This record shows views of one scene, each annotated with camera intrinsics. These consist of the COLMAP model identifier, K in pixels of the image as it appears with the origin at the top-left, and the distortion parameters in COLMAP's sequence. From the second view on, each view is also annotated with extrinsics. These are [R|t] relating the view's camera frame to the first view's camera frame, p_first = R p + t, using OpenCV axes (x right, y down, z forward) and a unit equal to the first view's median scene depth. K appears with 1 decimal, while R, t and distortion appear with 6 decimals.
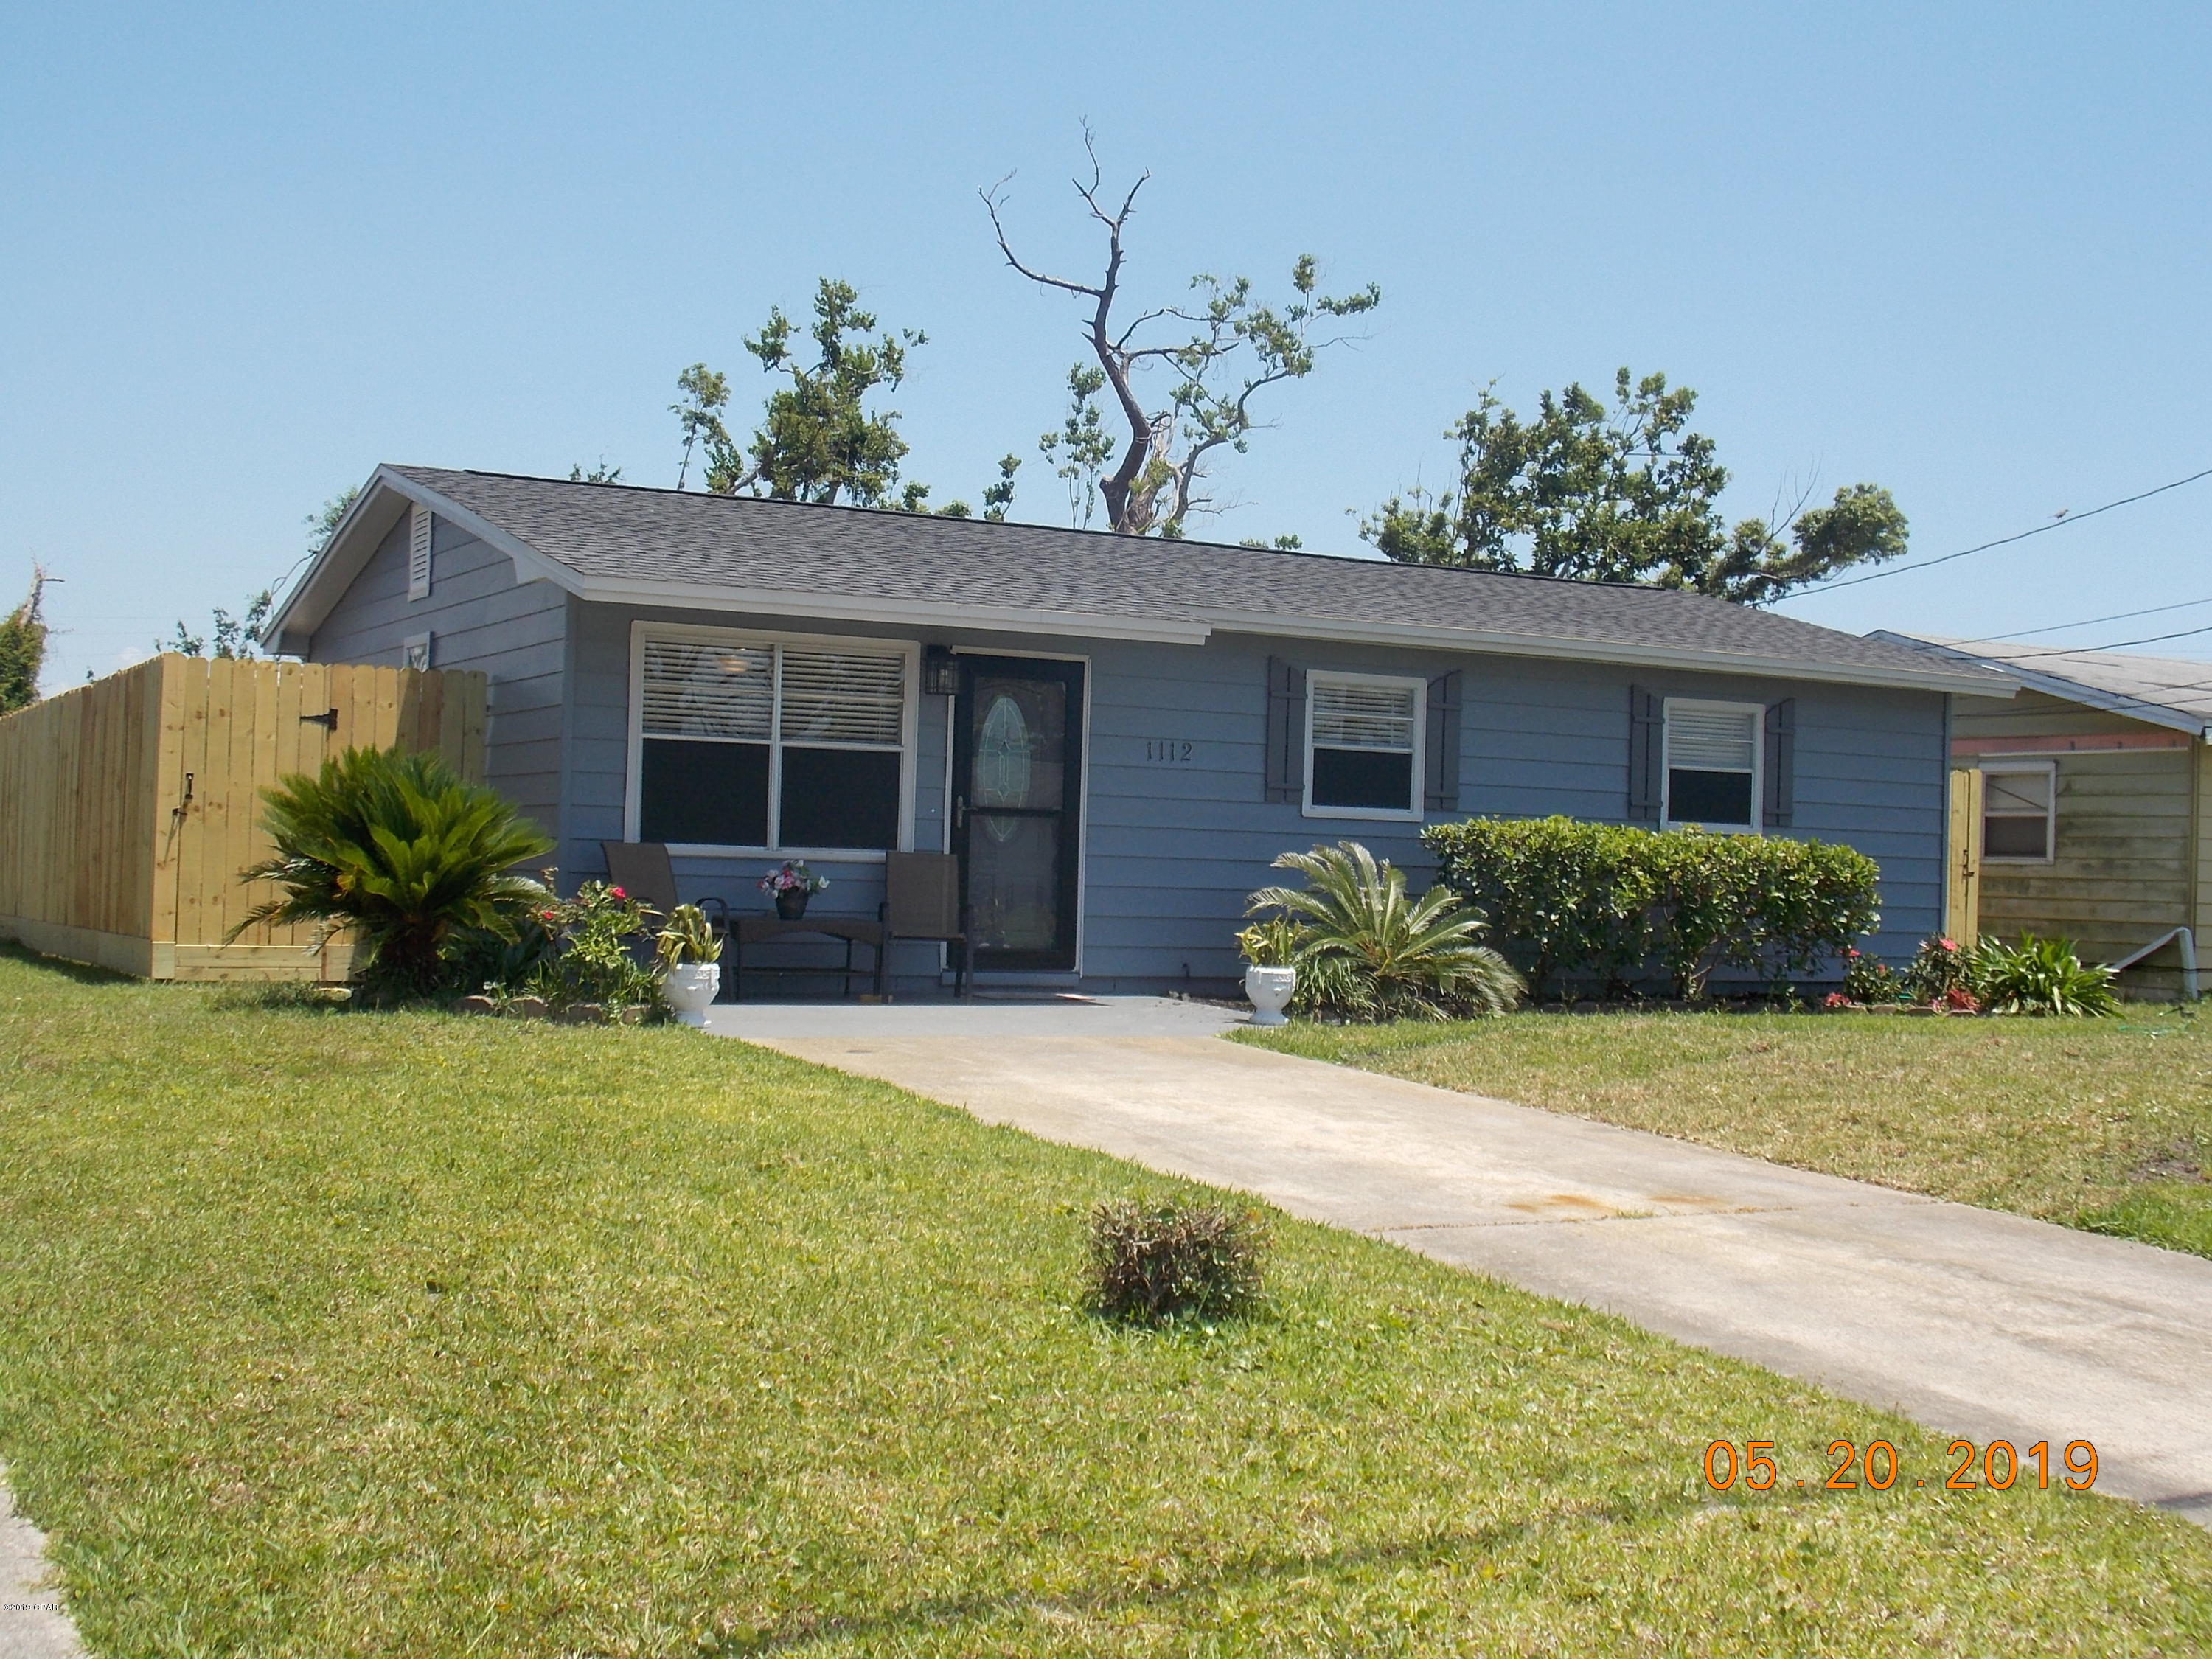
lens RADIAL K [[2655.3, 0, 1106.0], [0, 2655.3, 829.5], [0, 0, 1]] dist [0.004201, 0.000952]
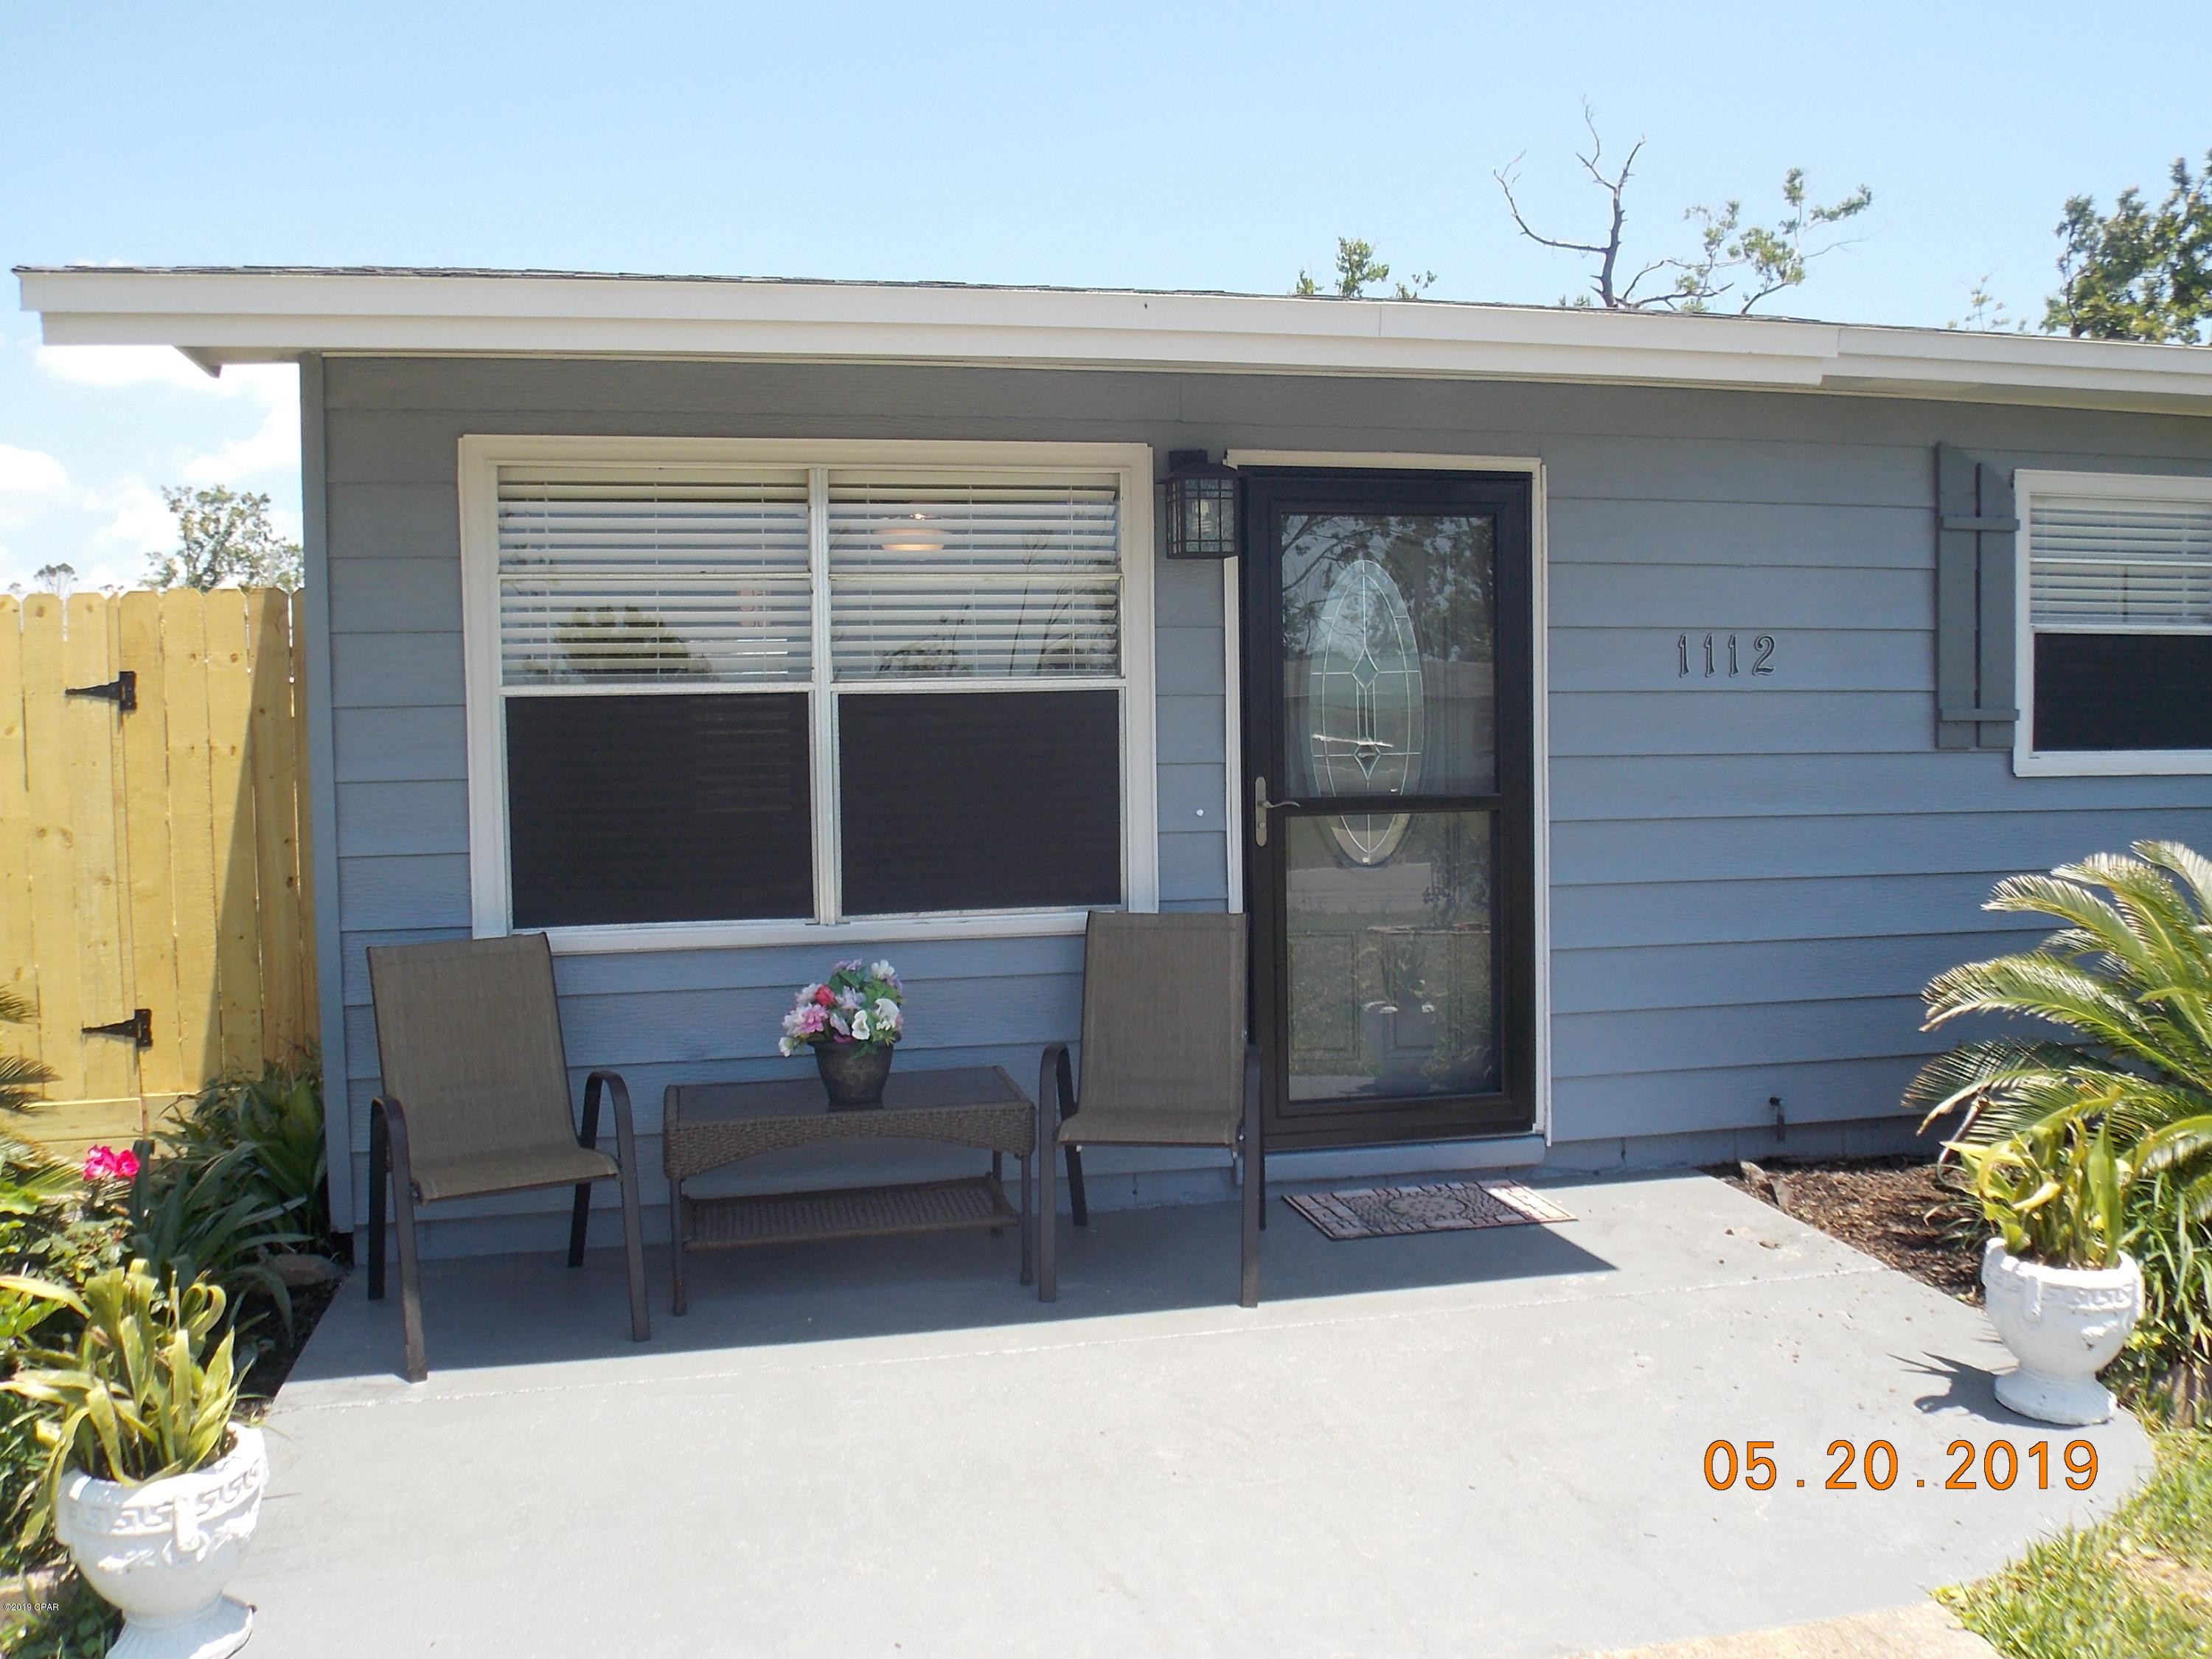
lens RADIAL K [[1745.8, 0, 1106.0], [0, 1745.8, 829.5], [0, 0, 1]] dist [-0.075804, -0.001255]
pose [[0.955363, -0.030025, -0.293906, 0.007609], [0.048669, 0.997225, 0.056327, -0.021229], [0.291399, -0.068117, 0.954173, 0.672873]]
